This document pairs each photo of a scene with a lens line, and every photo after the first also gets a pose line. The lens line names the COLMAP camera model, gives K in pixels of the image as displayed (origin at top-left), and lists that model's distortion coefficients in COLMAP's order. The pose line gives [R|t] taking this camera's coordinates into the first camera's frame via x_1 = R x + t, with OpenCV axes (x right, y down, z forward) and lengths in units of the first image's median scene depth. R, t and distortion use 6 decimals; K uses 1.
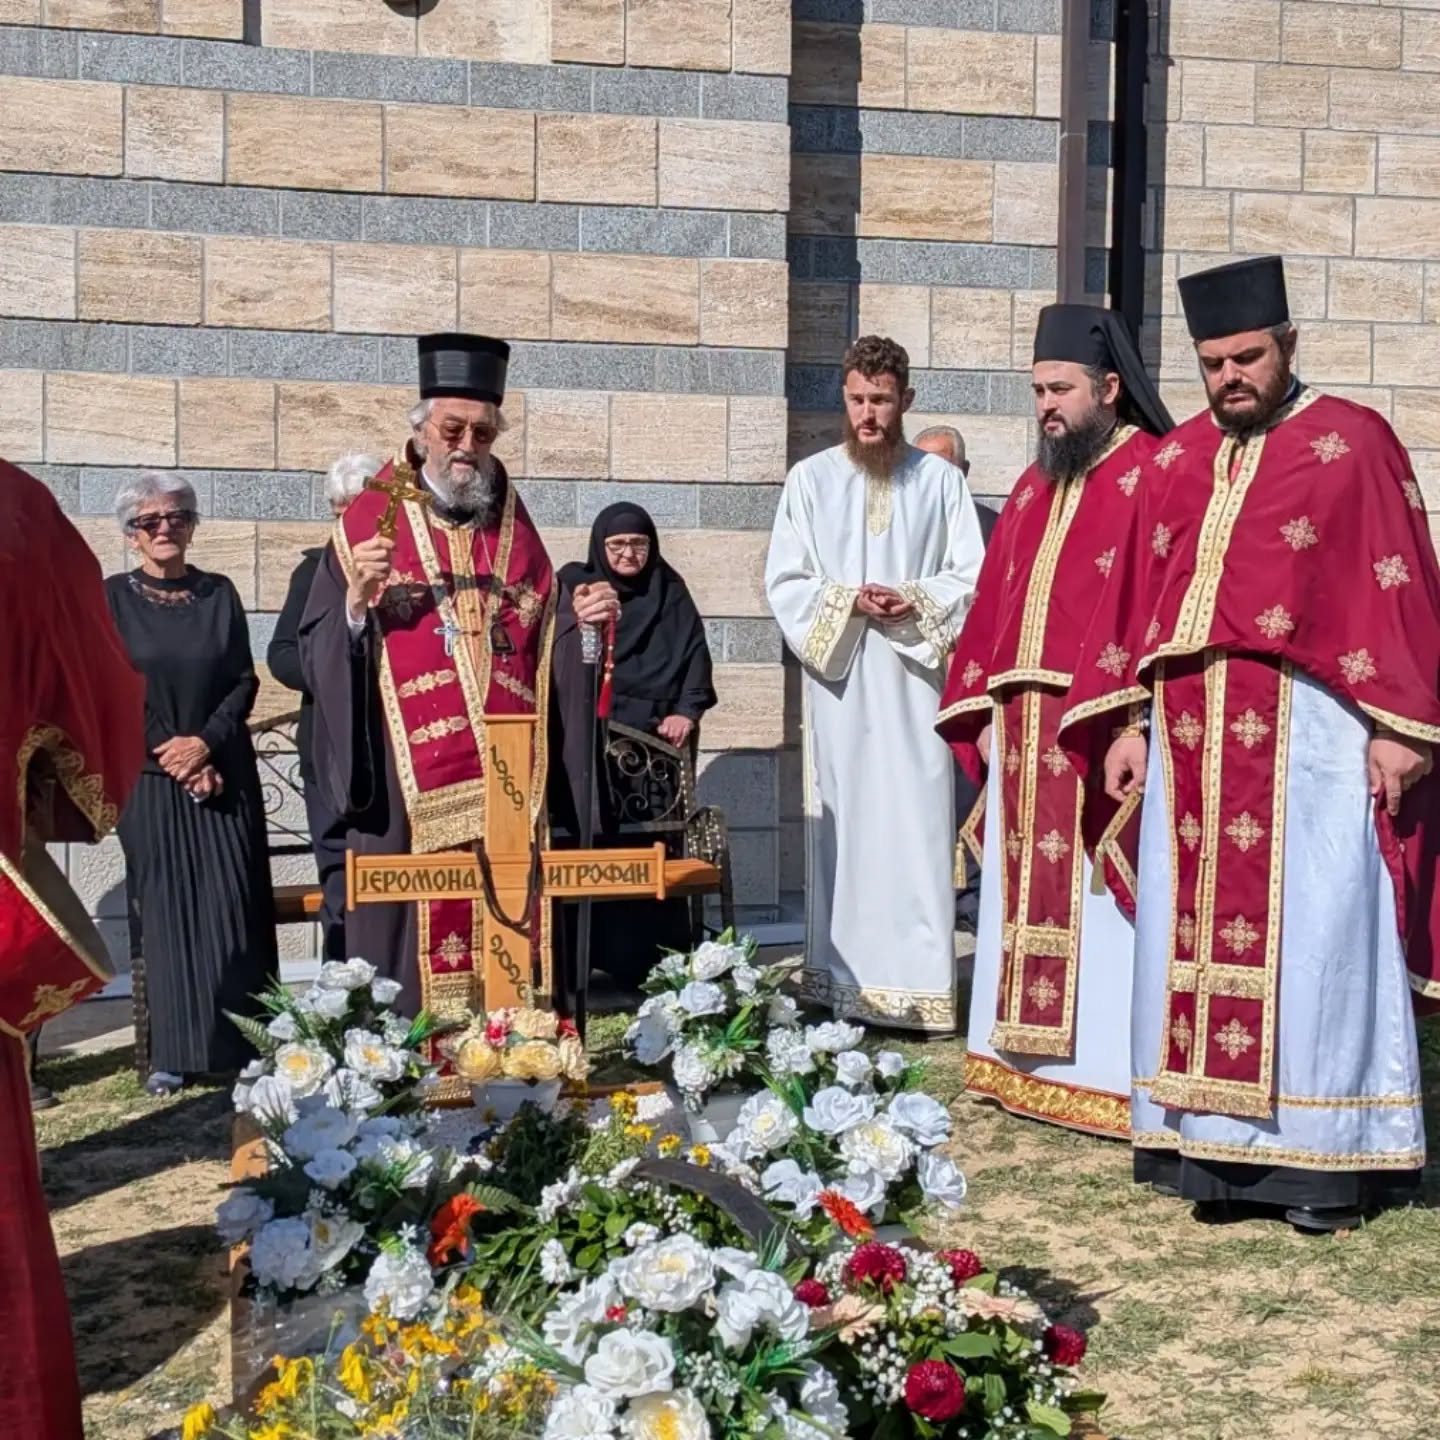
lens RADIAL K [[2295.5, 0, 720.3], [0, 2295.5, 687.1], [0, 0, 1]] dist [0.132586, -0.295062]
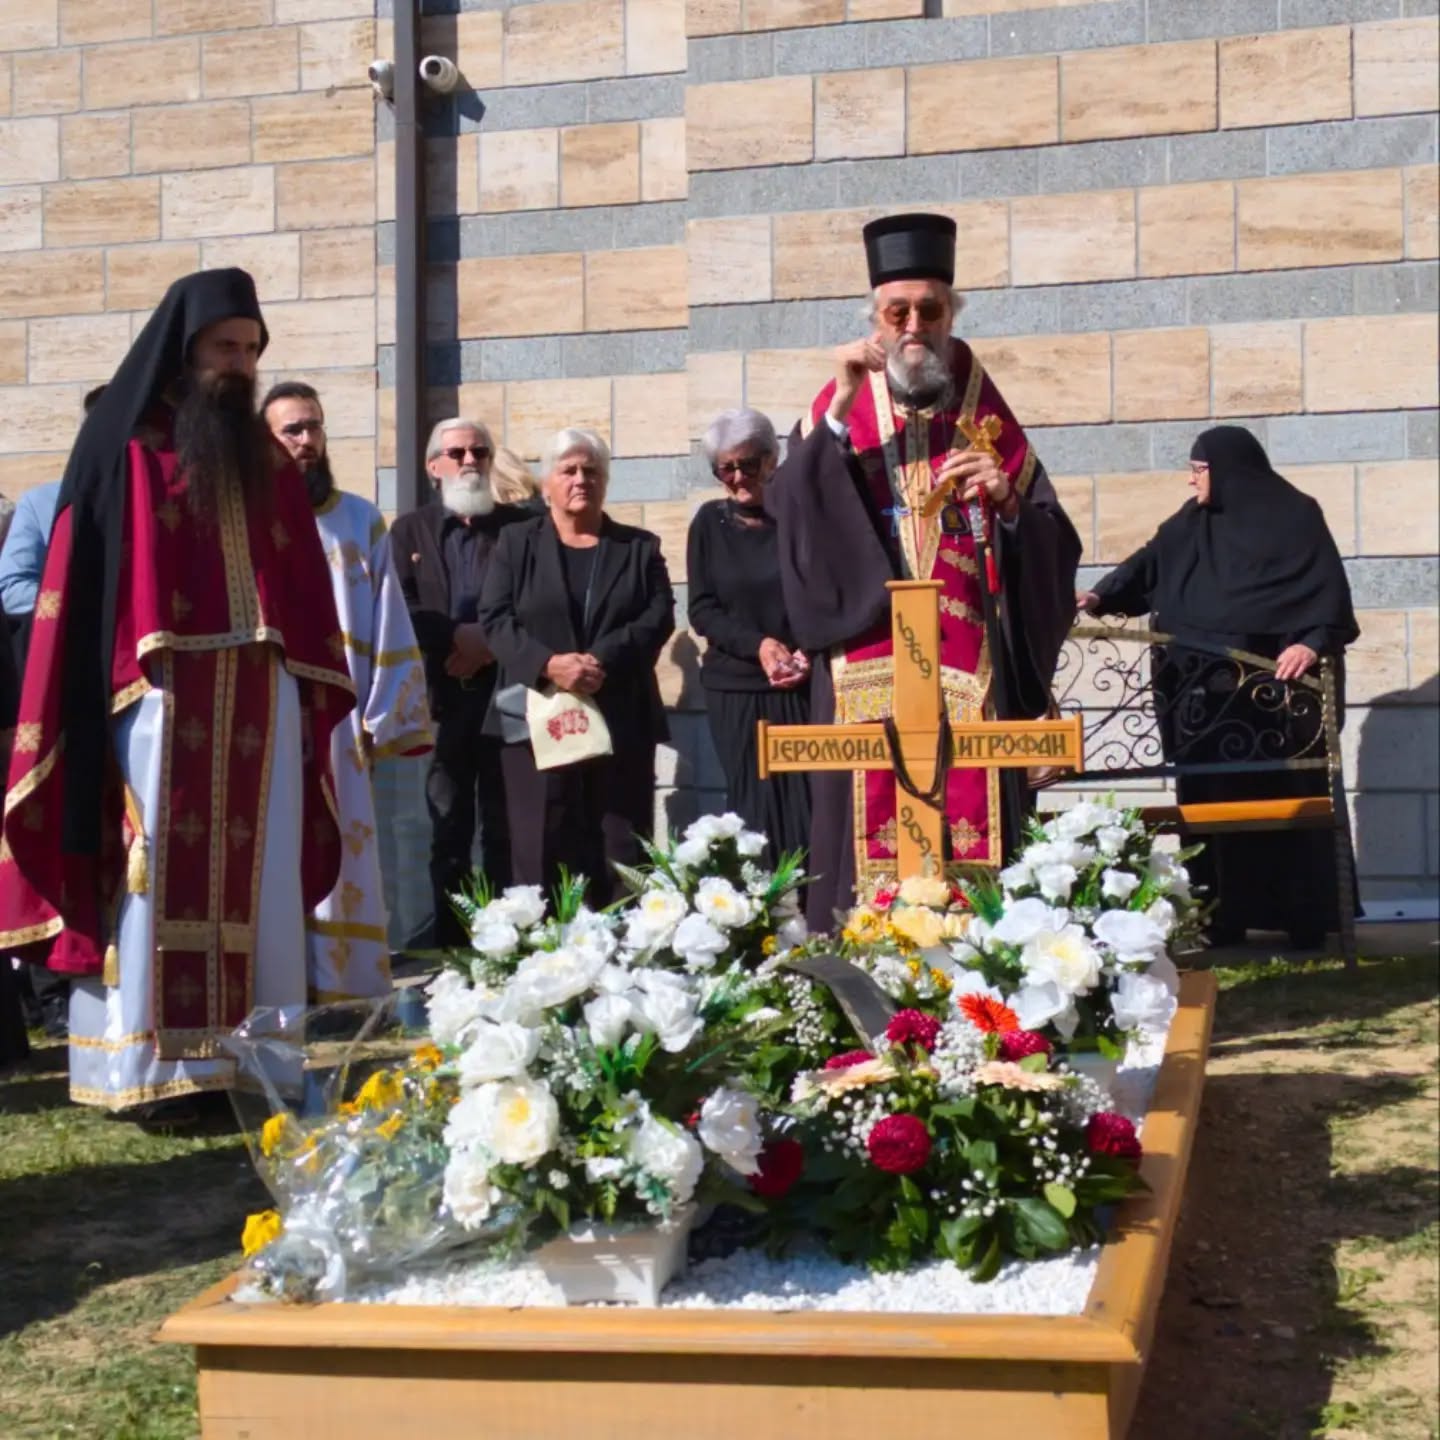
lens RADIAL K [[2358.1, 0, 720.0], [0, 2358.1, 720.0], [0, 0, 1]] dist [-0.024059, 0.112919]
pose [[0.874471, -0.024265, -0.484470, 0.308495], [0.005445, 0.999176, -0.040215, 0.107255], [0.485047, 0.032528, 0.873883, 0.084334]]
